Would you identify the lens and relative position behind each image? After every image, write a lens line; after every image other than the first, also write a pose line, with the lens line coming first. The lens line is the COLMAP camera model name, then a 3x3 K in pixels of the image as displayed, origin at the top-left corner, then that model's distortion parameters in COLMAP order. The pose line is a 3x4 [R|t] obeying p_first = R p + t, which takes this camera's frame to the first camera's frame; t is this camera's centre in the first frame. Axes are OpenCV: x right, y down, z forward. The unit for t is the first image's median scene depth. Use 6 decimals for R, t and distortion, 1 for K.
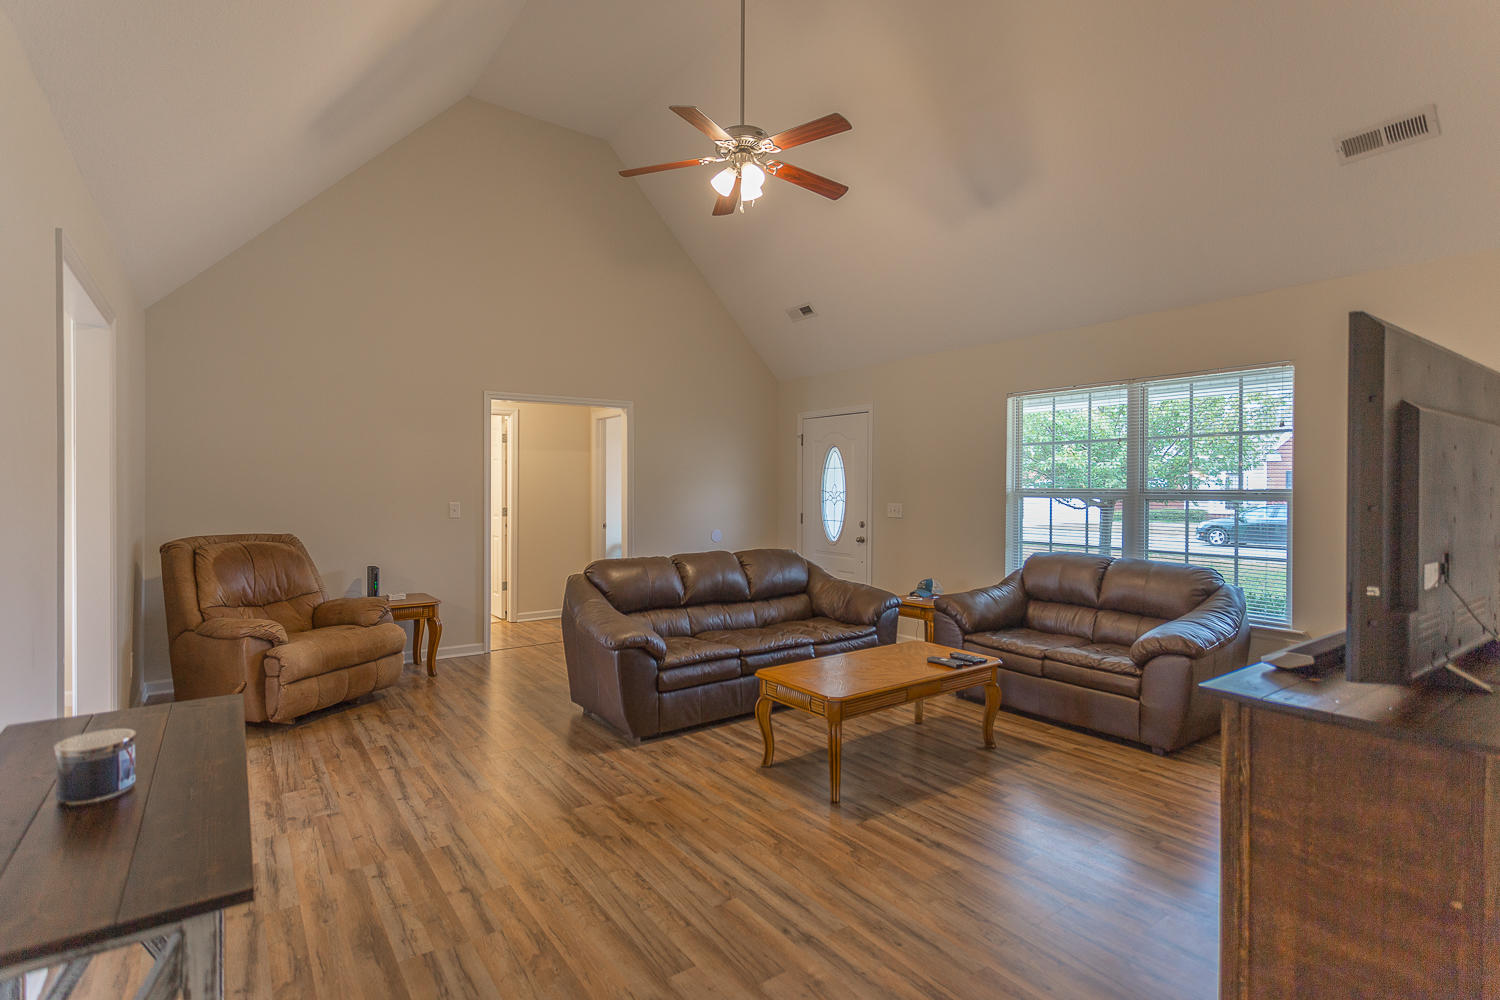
lens RADIAL K [[724.1, 0, 761.9], [0, 724.1, 485.4], [0, 0, 1]] dist [0.002055, 0.000484]
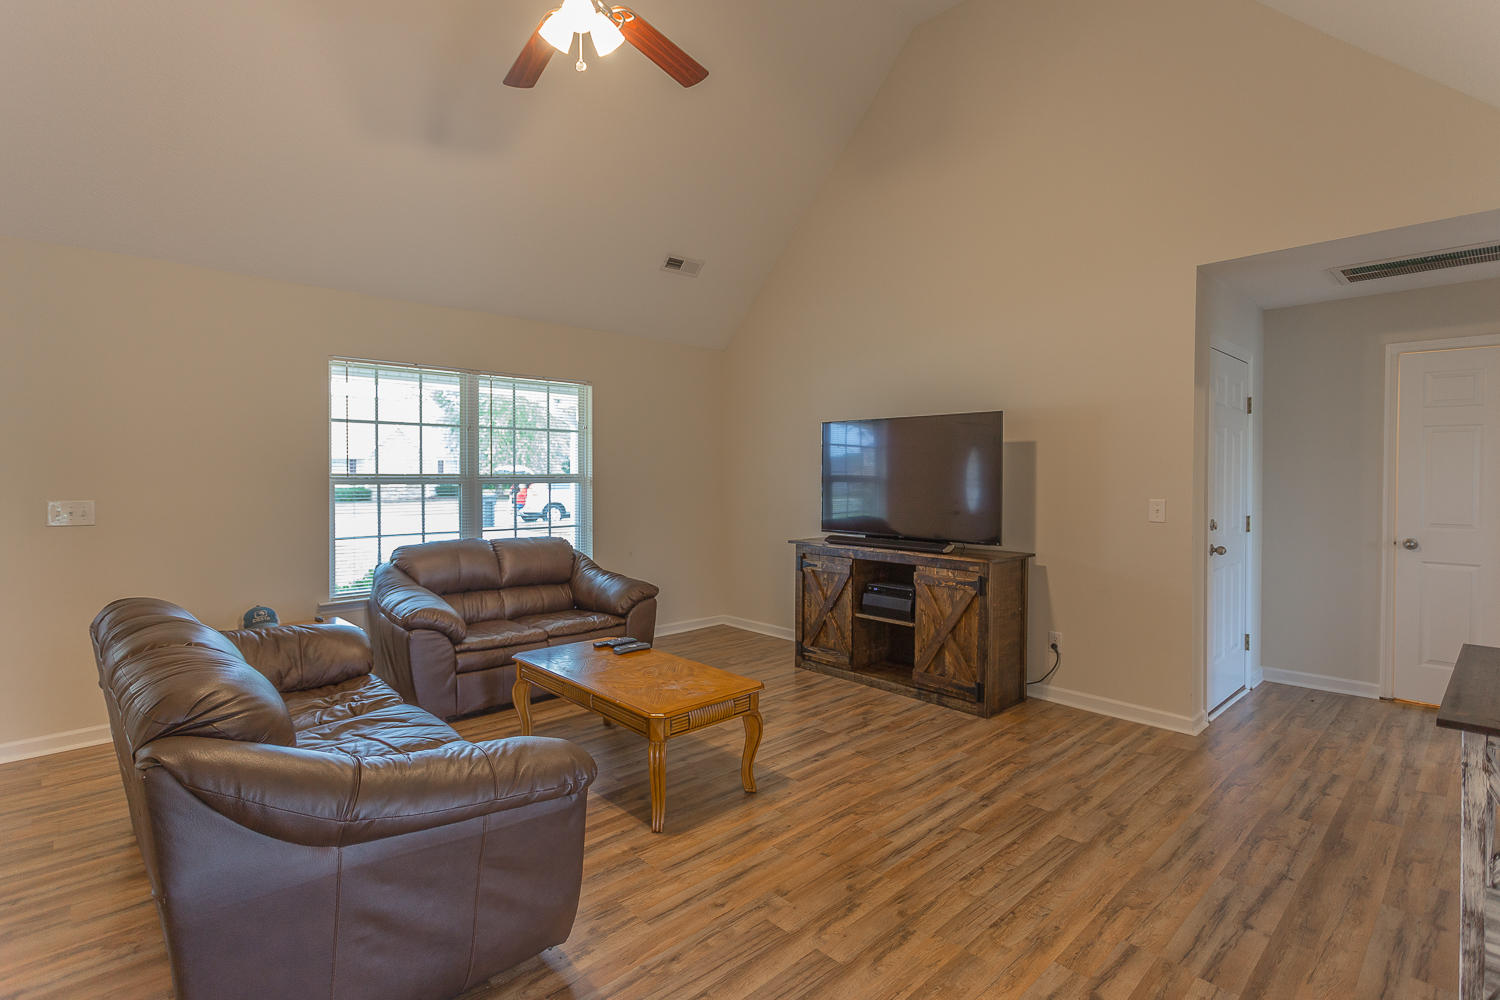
lens RADIAL K [[724.1, 0, 737.5], [0, 724.1, 466.7], [0, 0, 1]] dist [0.002055, 0.000484]
pose [[-0.108045, 0.000978, 0.994146, -0.601755], [-0.007668, 0.999969, -0.001817, -0.004807], [-0.994116, -0.007820, -0.108034, 0.767173]]
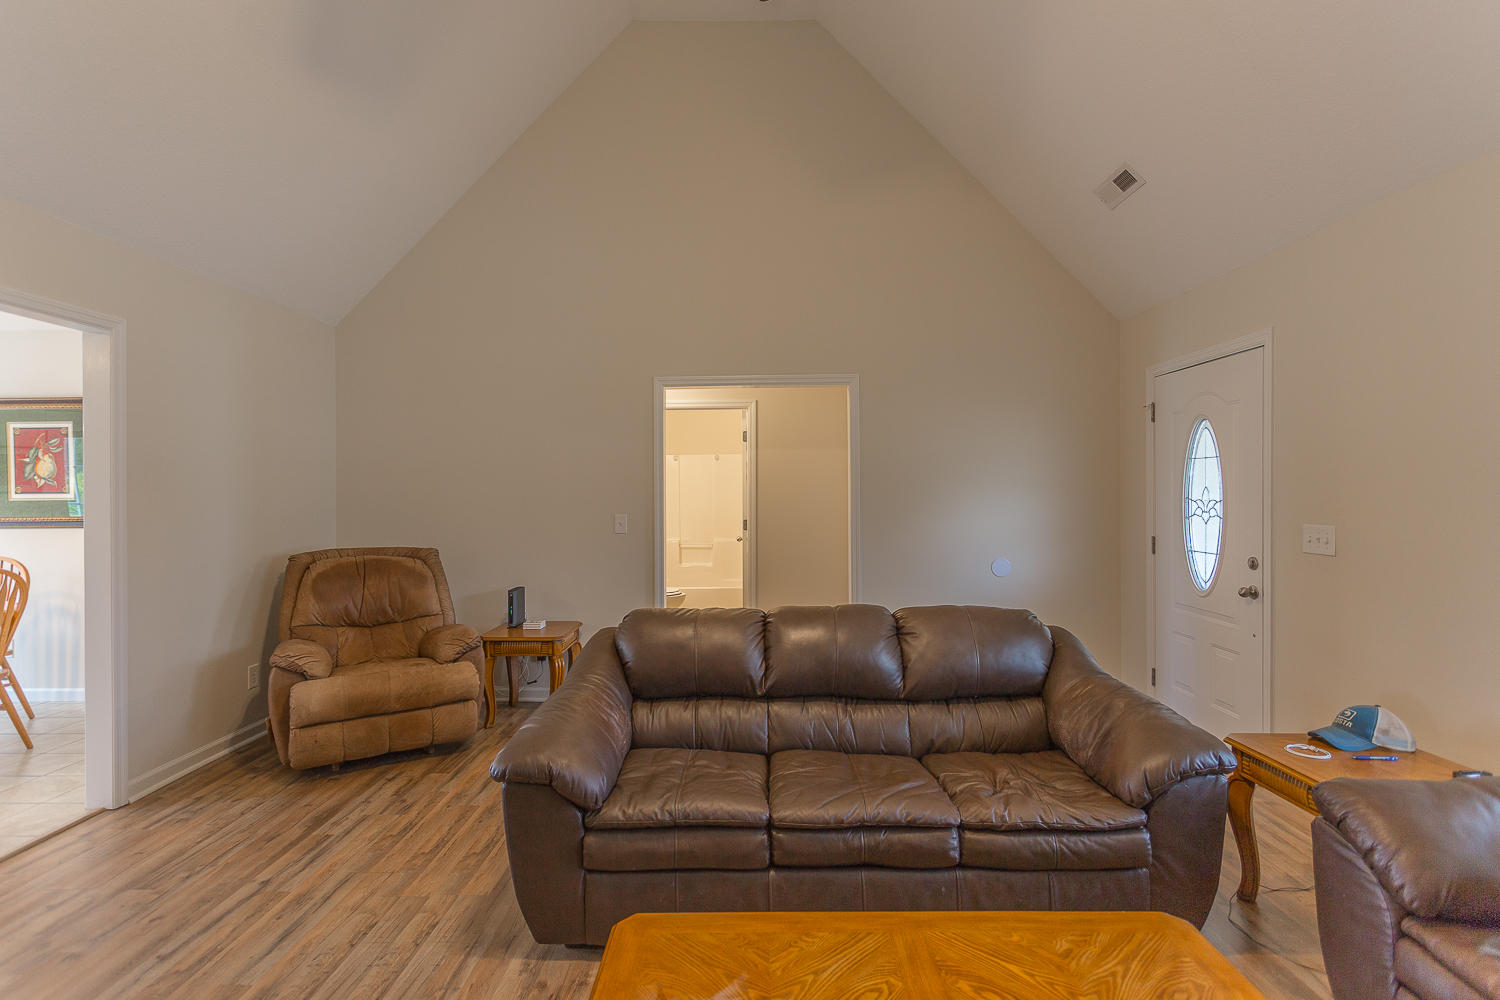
lens RADIAL K [[724.1, 0, 753.8], [0, 724.1, 490.9], [0, 0, 1]] dist [0.002055, 0.000484]
pose [[0.795865, -0.008982, -0.605408, 0.246059], [0.008655, 0.999957, -0.003457, 0.000717], [0.605413, -0.002489, 0.795908, 0.535569]]
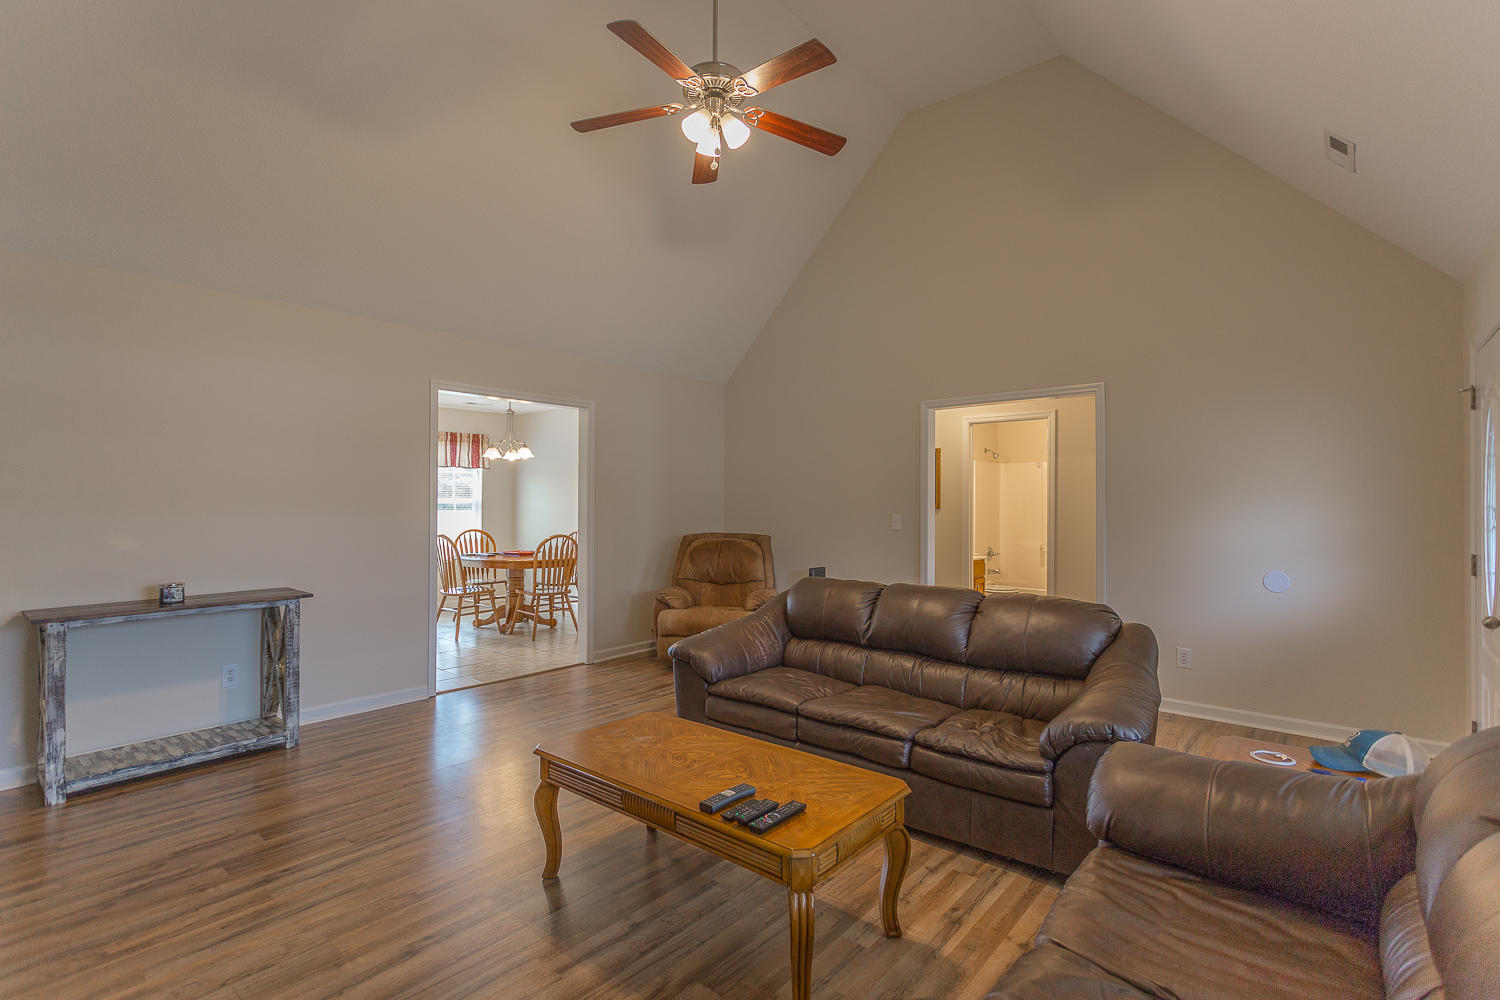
lens RADIAL K [[724.1, 0, 751.3], [0, 724.1, 498.4], [0, 0, 1]] dist [0.002055, 0.000484]
pose [[0.225382, -0.004769, -0.974259, 0.651775], [0.000366, 0.999988, -0.004810, 0.006801], [0.974270, 0.000727, 0.225381, 0.705906]]
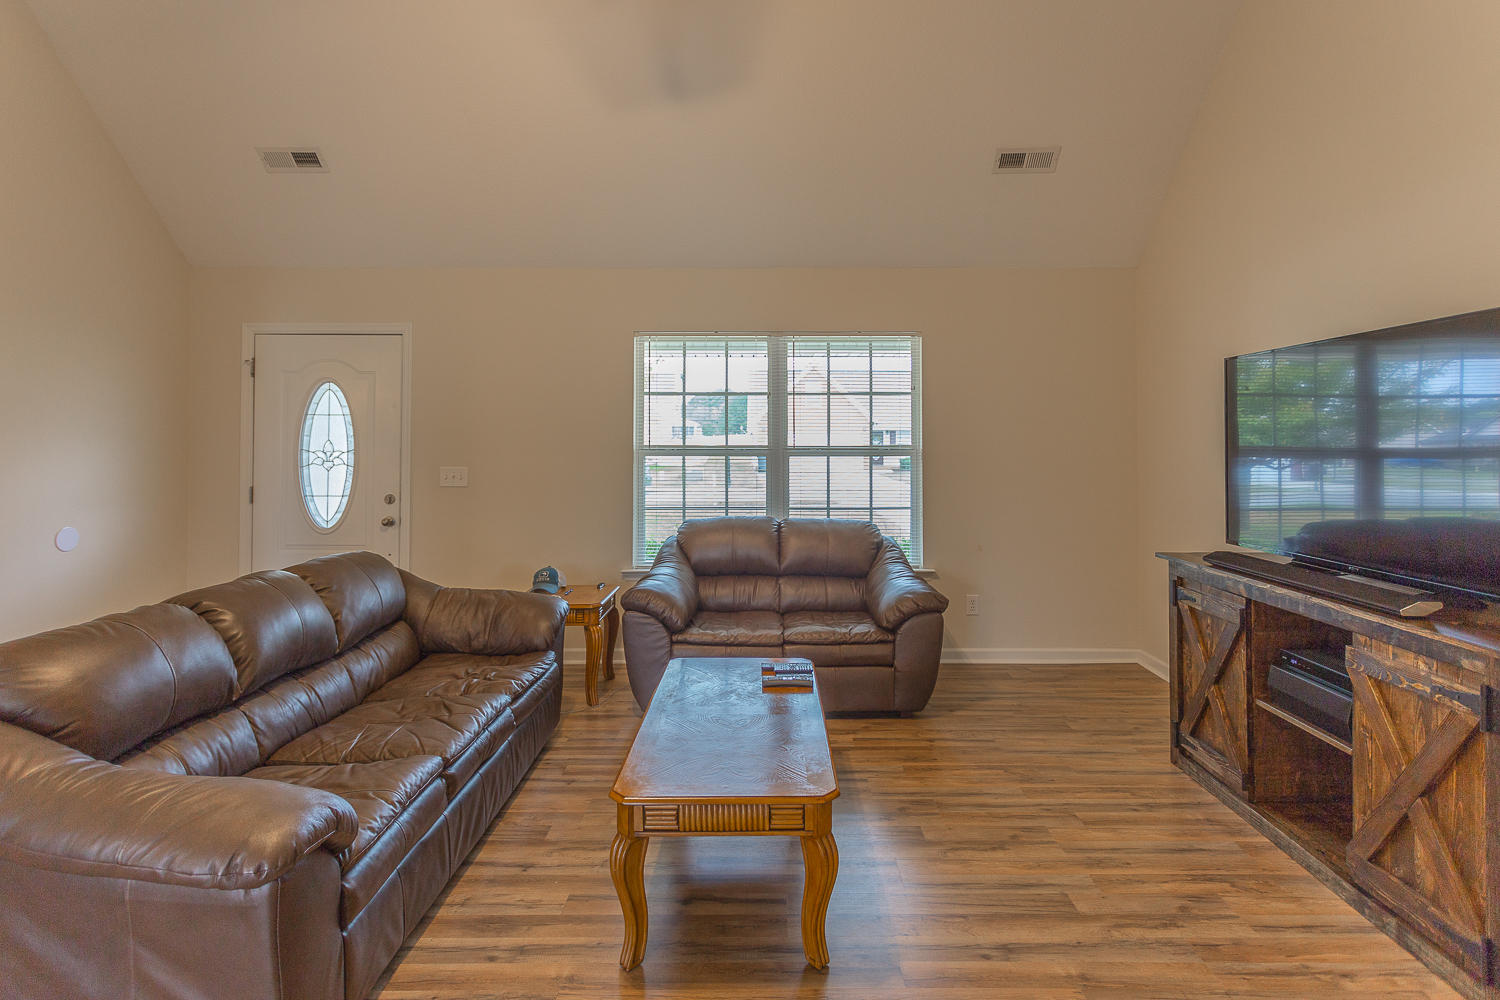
lens RADIAL K [[724.1, 0, 768.1], [0, 724.1, 428.5], [0, 0, 1]] dist [0.002055, 0.000484]
pose [[0.596697, 0.012935, 0.802363, -0.284193], [-0.000714, 0.999878, -0.015588, -0.002543], [-0.802466, 0.008728, 0.596633, 0.453691]]
